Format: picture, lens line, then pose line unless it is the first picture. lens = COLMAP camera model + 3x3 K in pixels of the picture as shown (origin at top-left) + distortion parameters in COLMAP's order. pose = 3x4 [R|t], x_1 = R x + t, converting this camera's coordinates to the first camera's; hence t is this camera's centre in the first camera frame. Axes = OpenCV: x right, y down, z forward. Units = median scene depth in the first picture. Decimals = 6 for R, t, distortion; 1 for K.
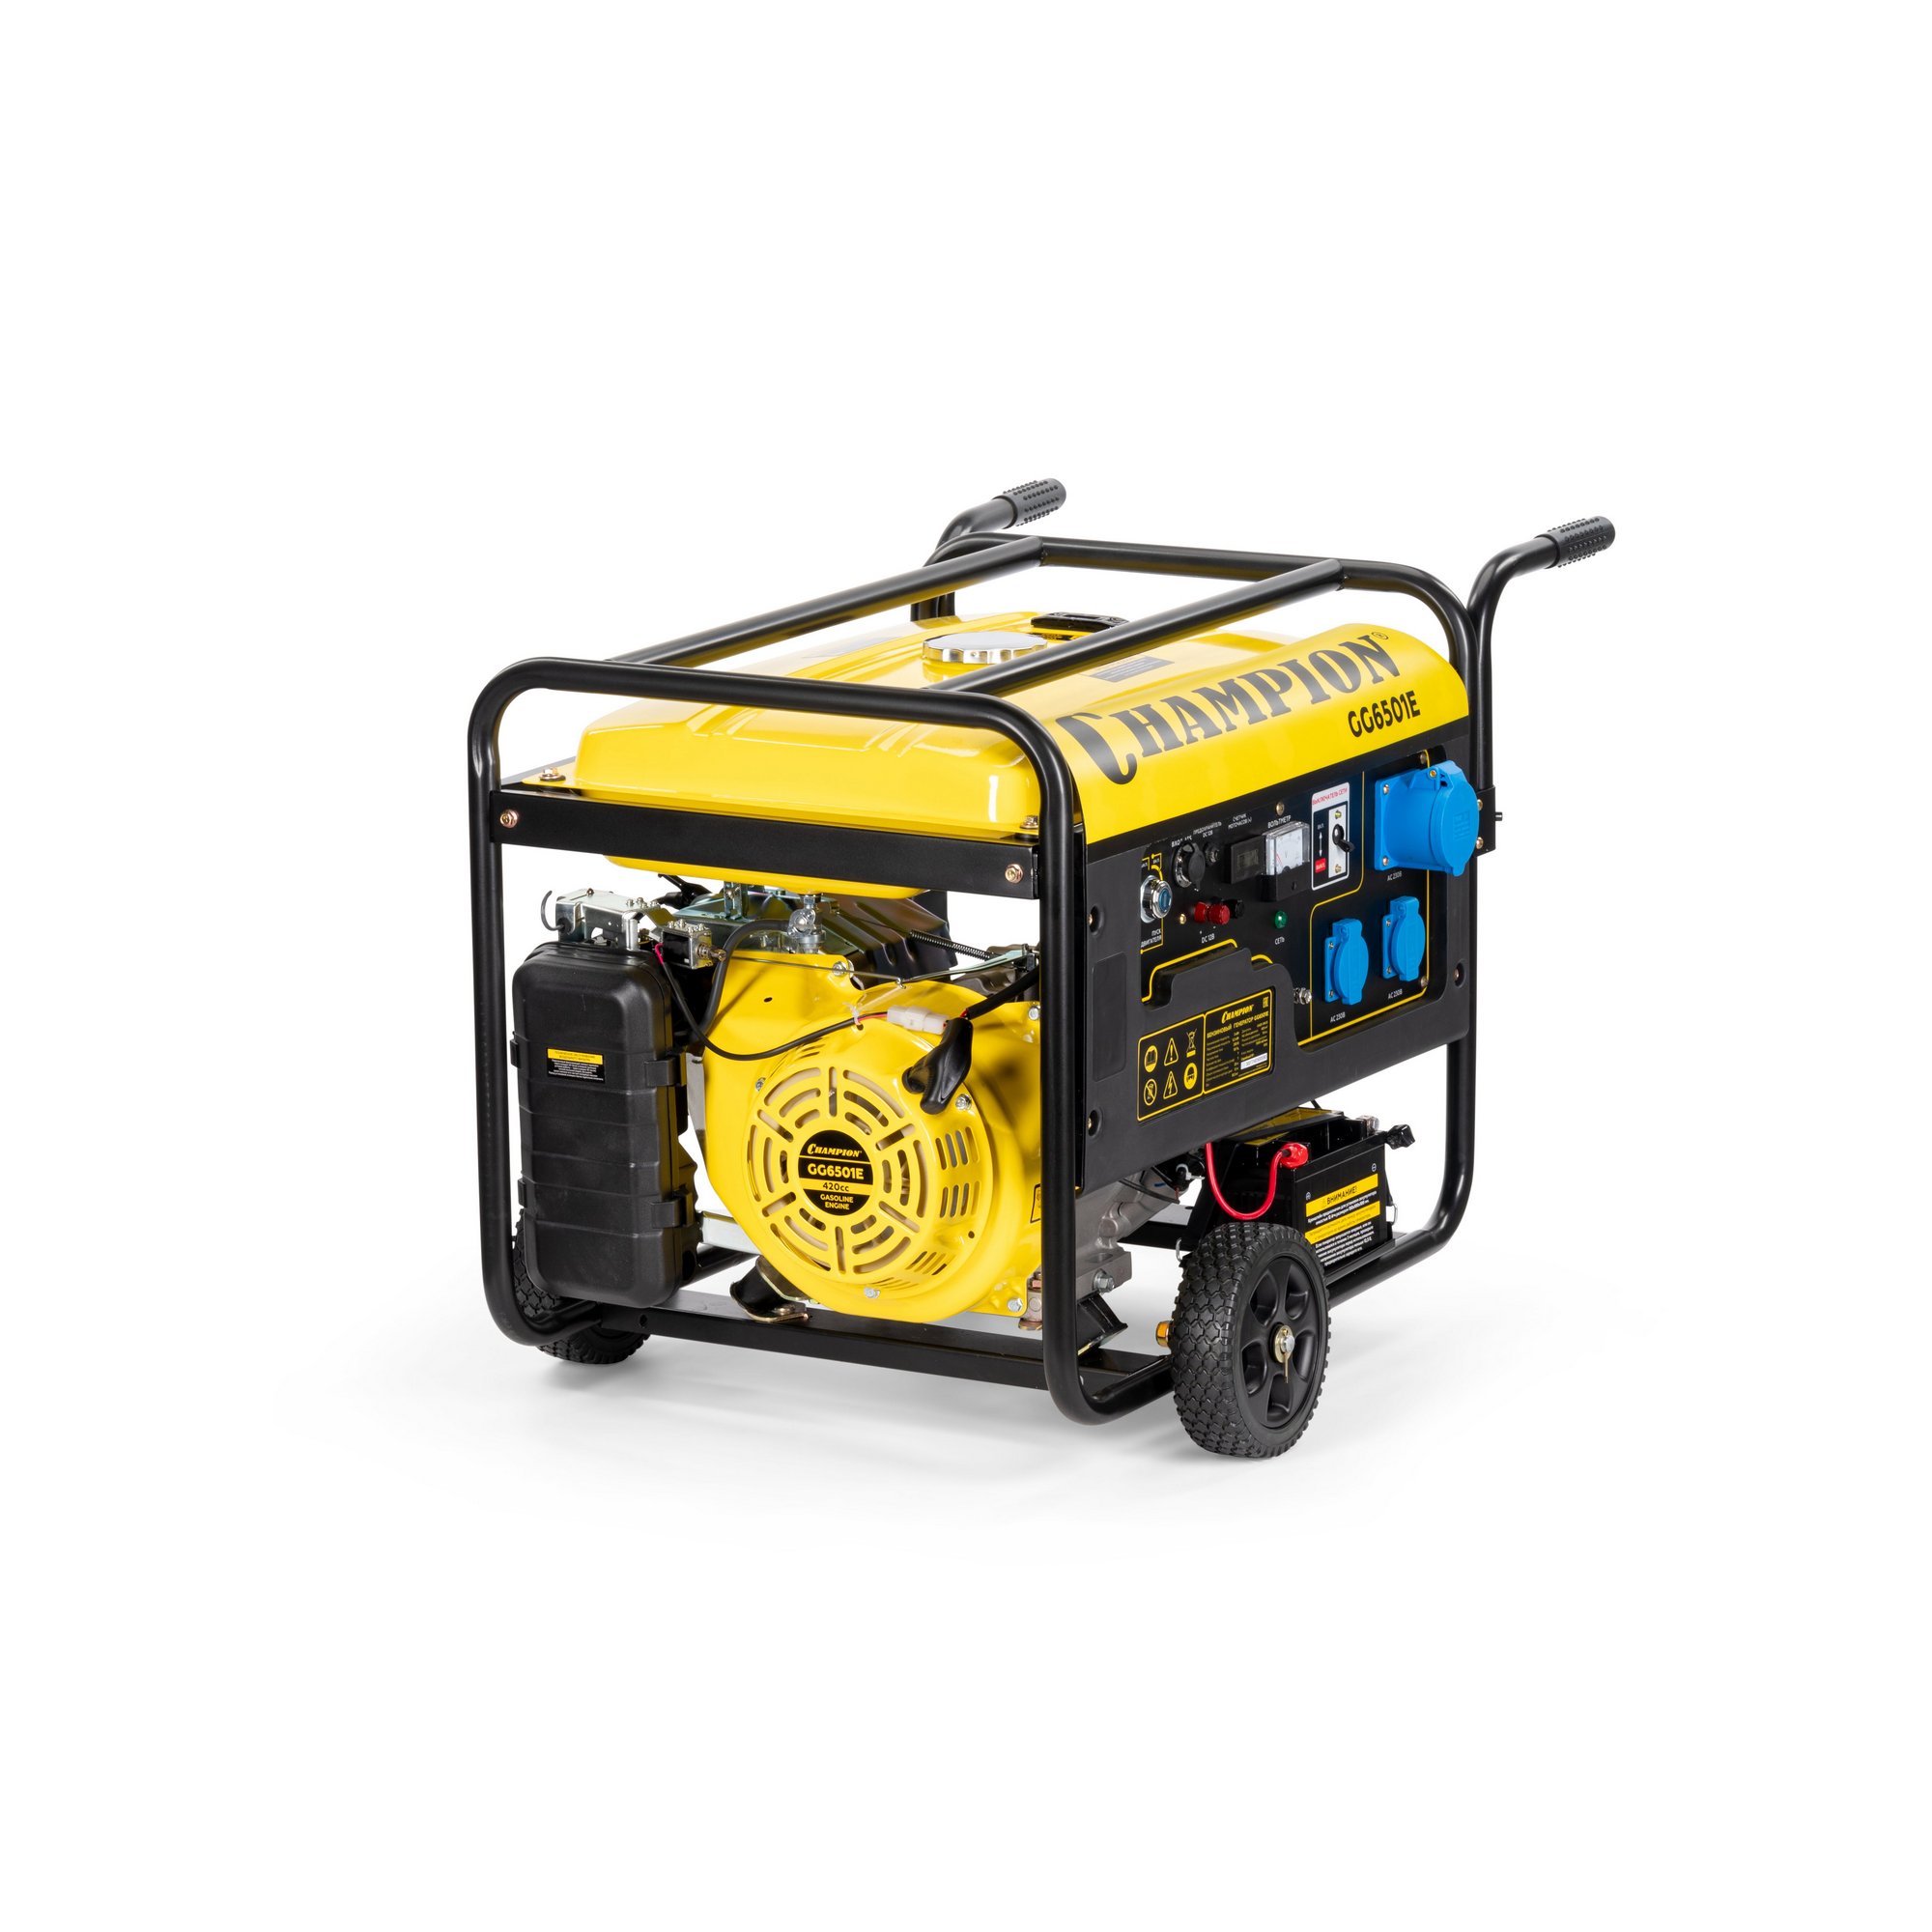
lens RADIAL K [[7037.4, 0, 965.2], [0, 7037.4, 966.2], [0, 0, 1]] dist [-0.027892, -0.896465]
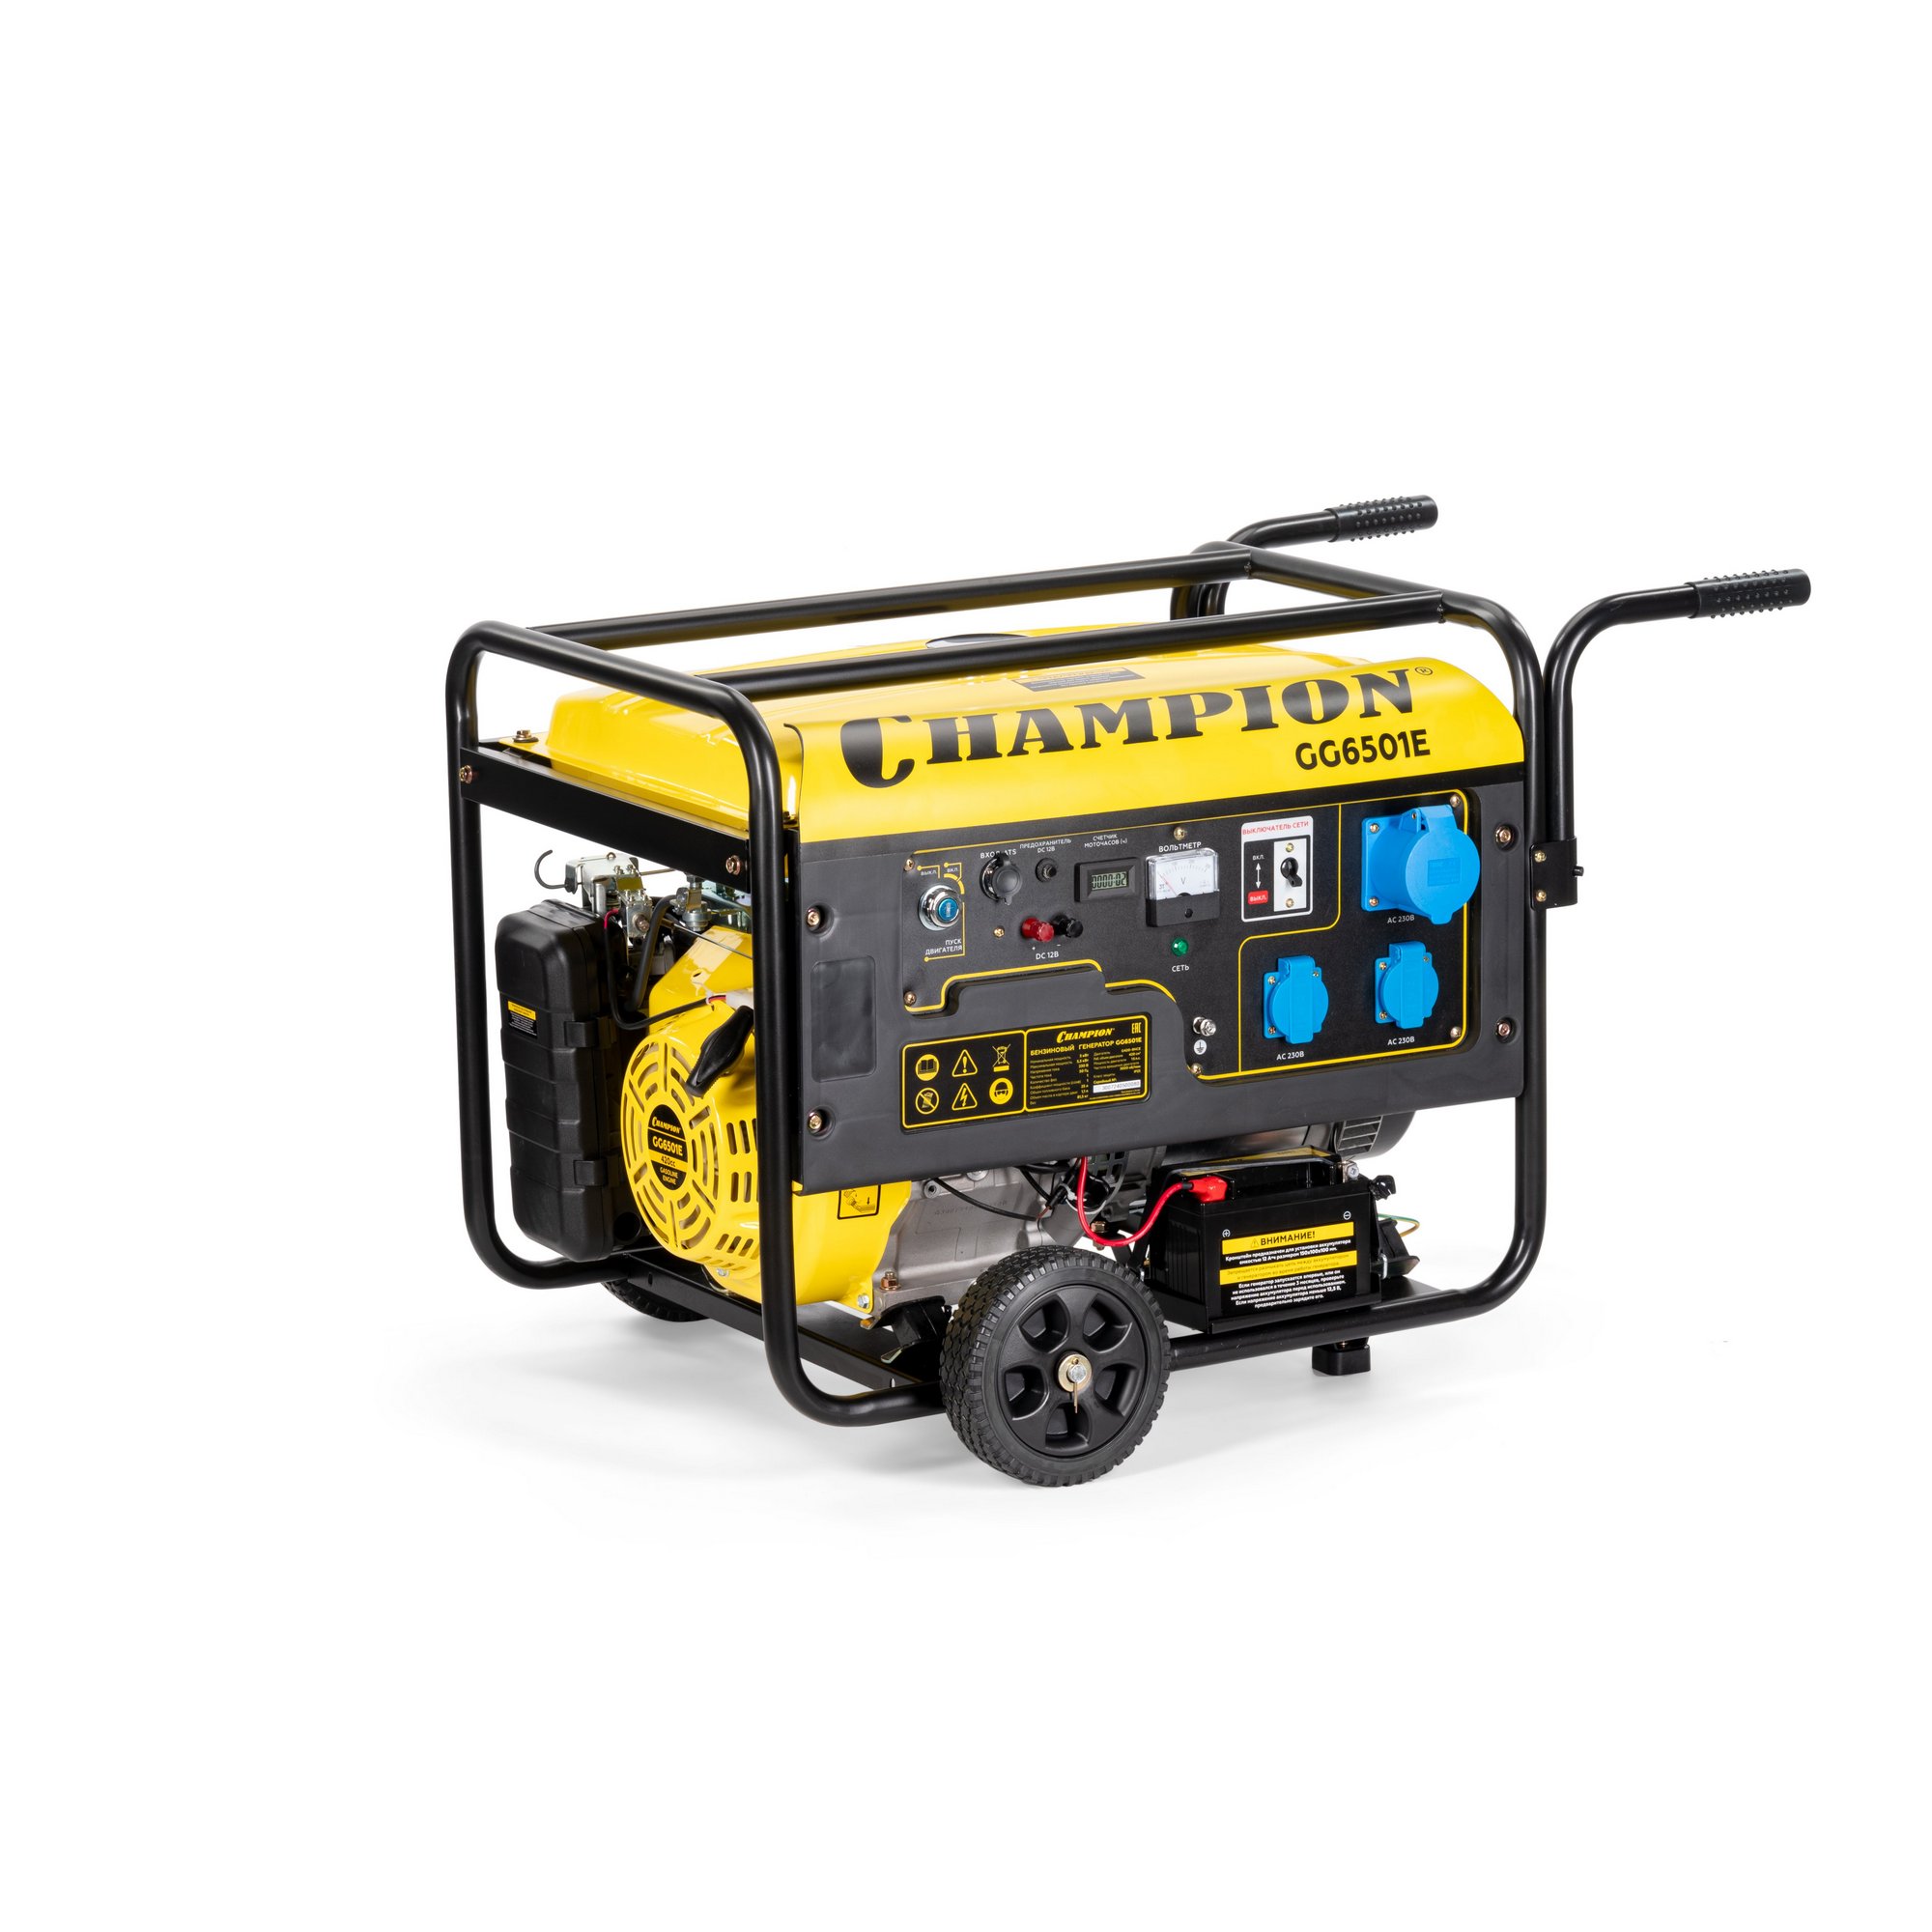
lens RADIAL K [[7037.4, 0, 965.2], [0, 7037.4, 966.2], [0, 0, 1]] dist [-0.027892, -0.896465]
pose [[0.866085, 0.098478, -0.490101, 0.503688], [-0.097793, 0.994838, 0.027080, -0.027786], [0.490238, 0.024475, 0.871245, 0.132104]]
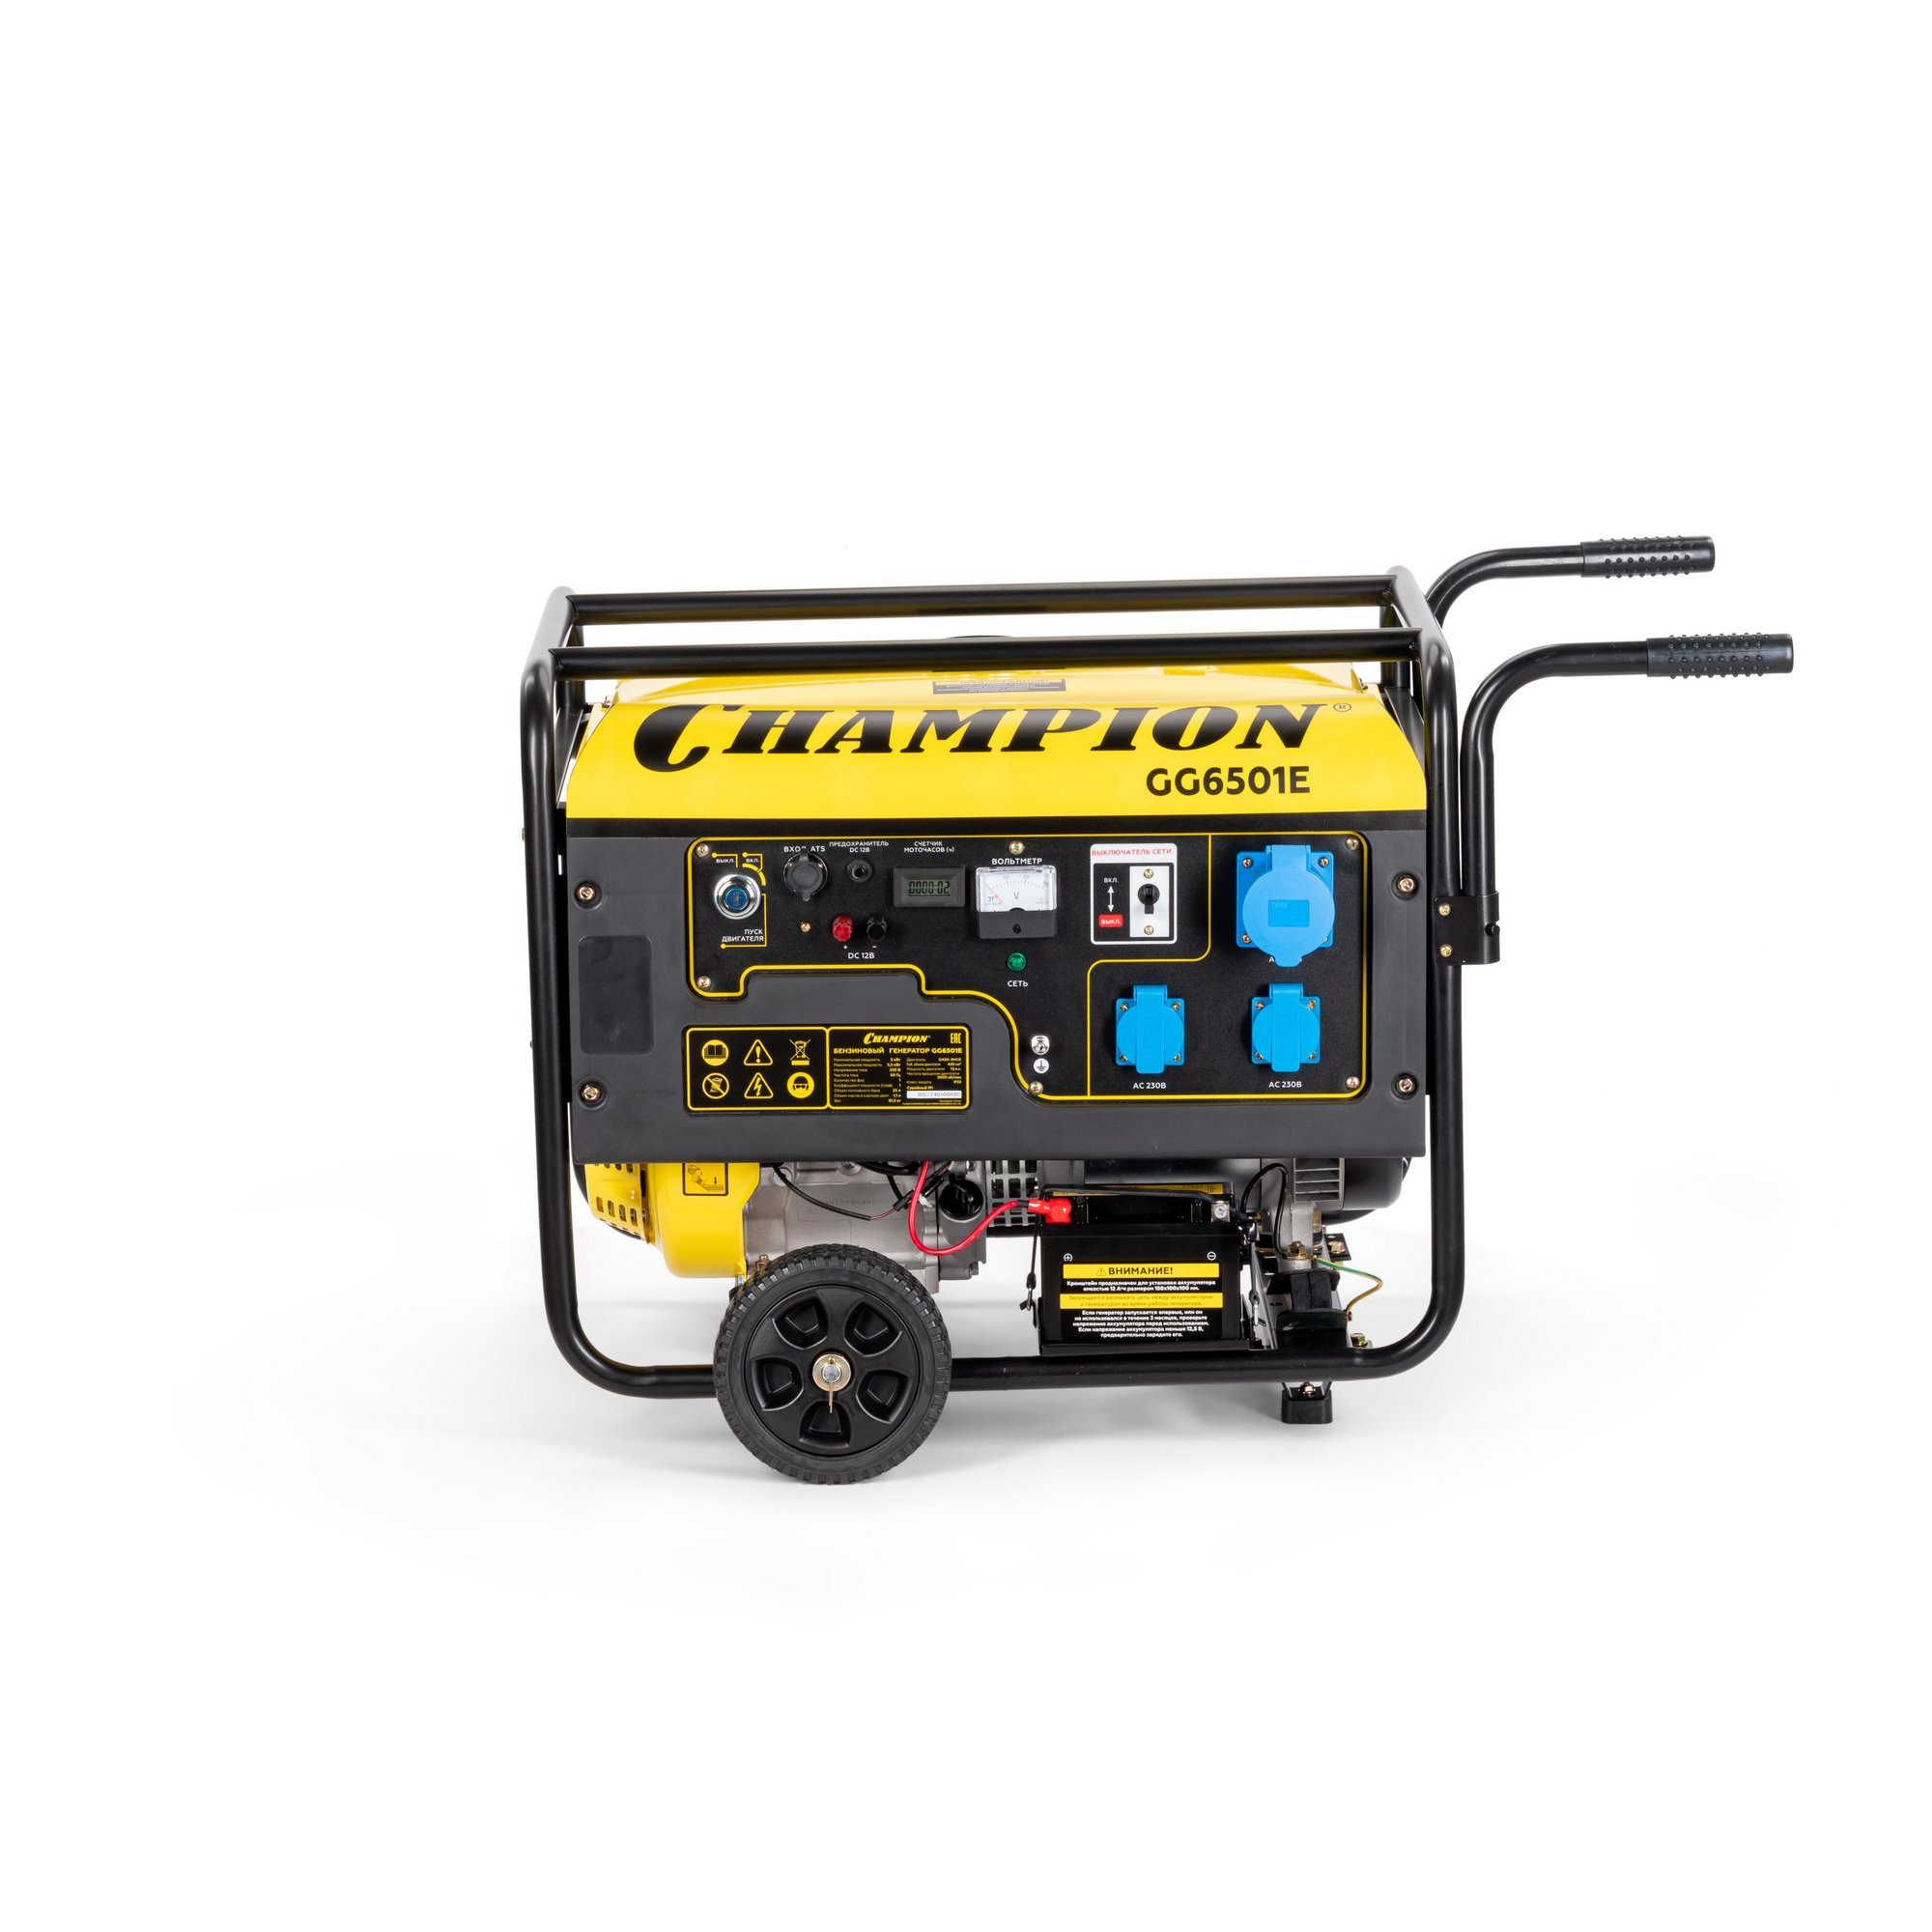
lens RADIAL K [[7037.4, 0, 965.2], [0, 7037.4, 966.2], [0, 0, 1]] dist [-0.027892, -0.896465]
pose [[0.501650, 0.173664, -0.847460, 0.870834], [-0.168610, 0.980483, 0.101116, -0.103851], [0.848480, 0.092165, 0.521140, 0.492115]]
